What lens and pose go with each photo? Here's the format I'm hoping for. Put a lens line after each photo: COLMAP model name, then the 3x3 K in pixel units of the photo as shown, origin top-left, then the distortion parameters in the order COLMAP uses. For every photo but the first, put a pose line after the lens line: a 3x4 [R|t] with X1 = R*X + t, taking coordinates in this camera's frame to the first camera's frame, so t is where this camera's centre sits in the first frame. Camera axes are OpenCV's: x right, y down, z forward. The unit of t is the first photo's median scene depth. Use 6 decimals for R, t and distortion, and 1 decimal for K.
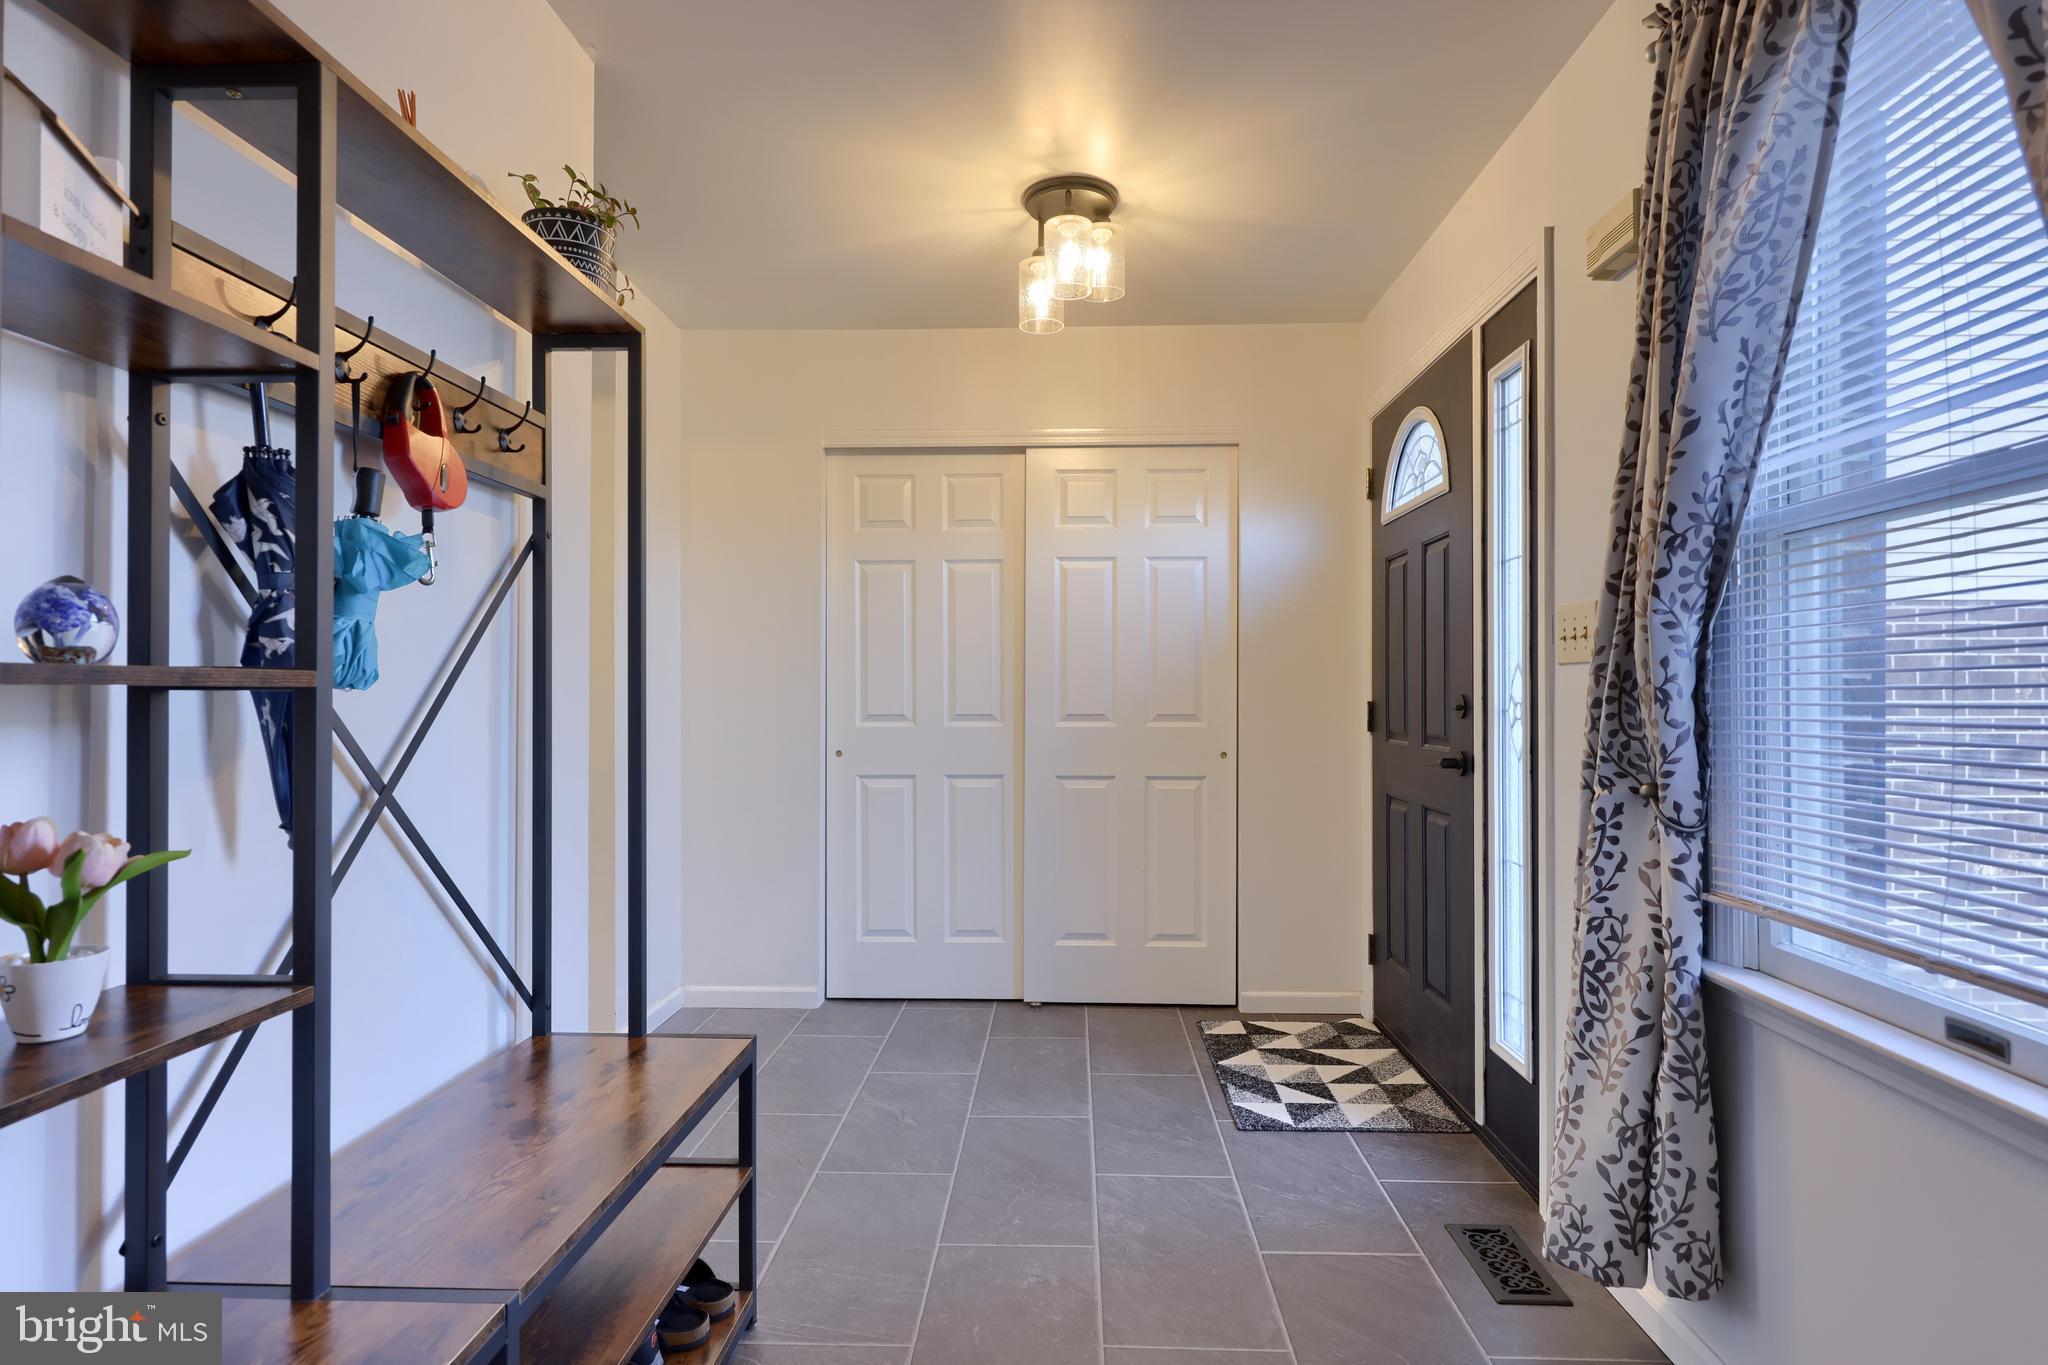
lens RADIAL K [[1073.2, 0, 1026.2], [0, 1073.2, 690.2], [0, 0, 1]] dist [-0.000308, 0.000139]
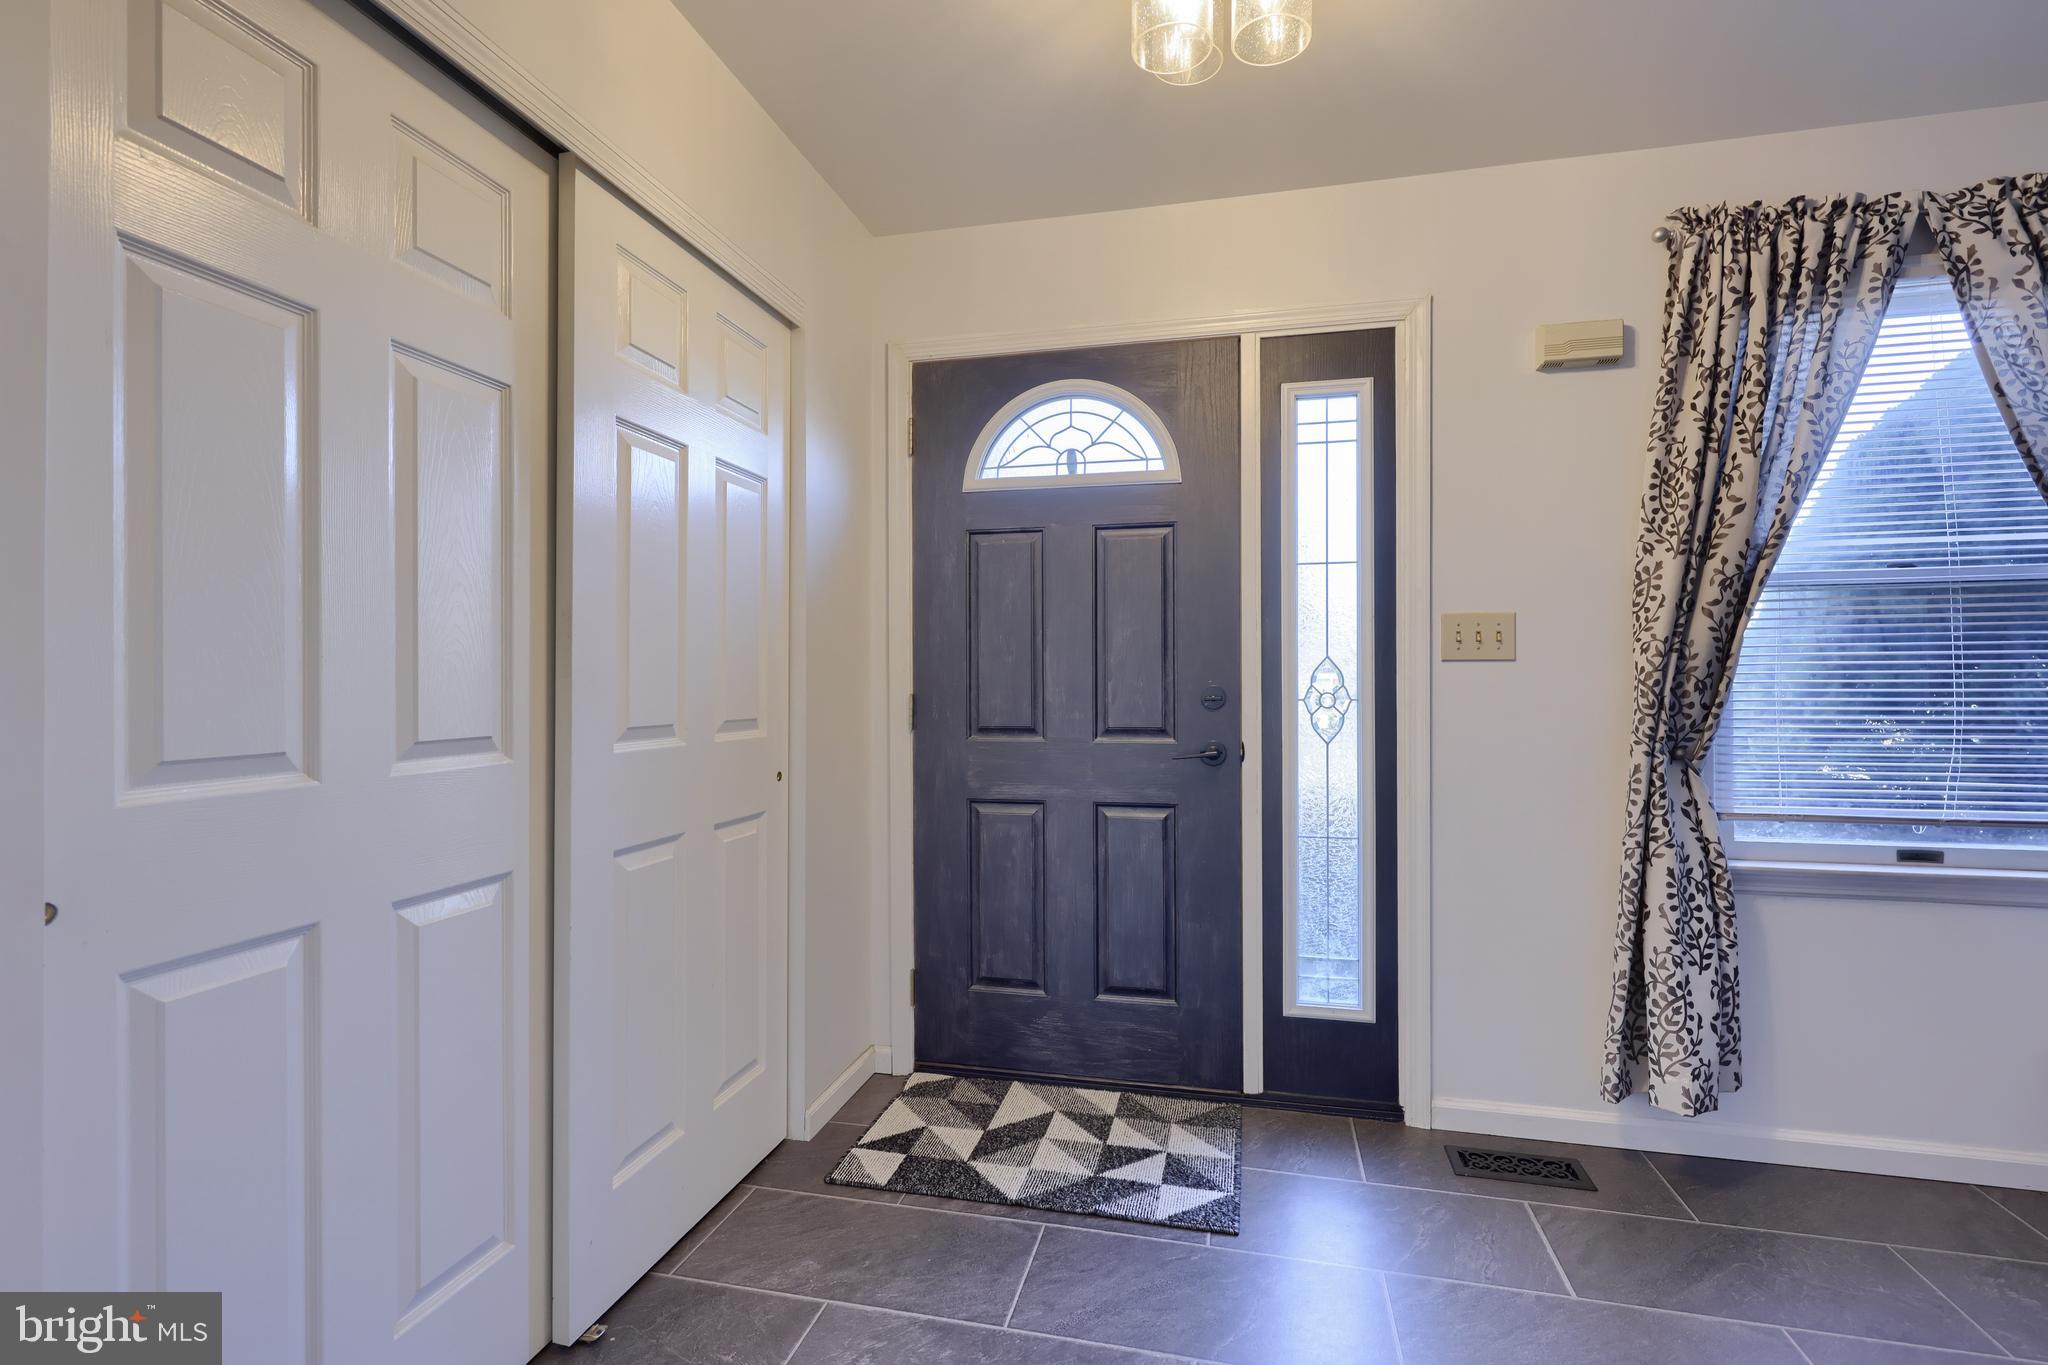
lens RADIAL K [[938.6, 0, 1024.0], [0, 938.6, 682.5], [0, 0, 1]] dist [-0.002692, -0.000351]
pose [[0.193724, 0.001340, 0.981055, -0.450207], [-0.000925, 0.999999, -0.001183, 0.001467], [-0.981056, -0.000678, 0.193725, 0.893355]]
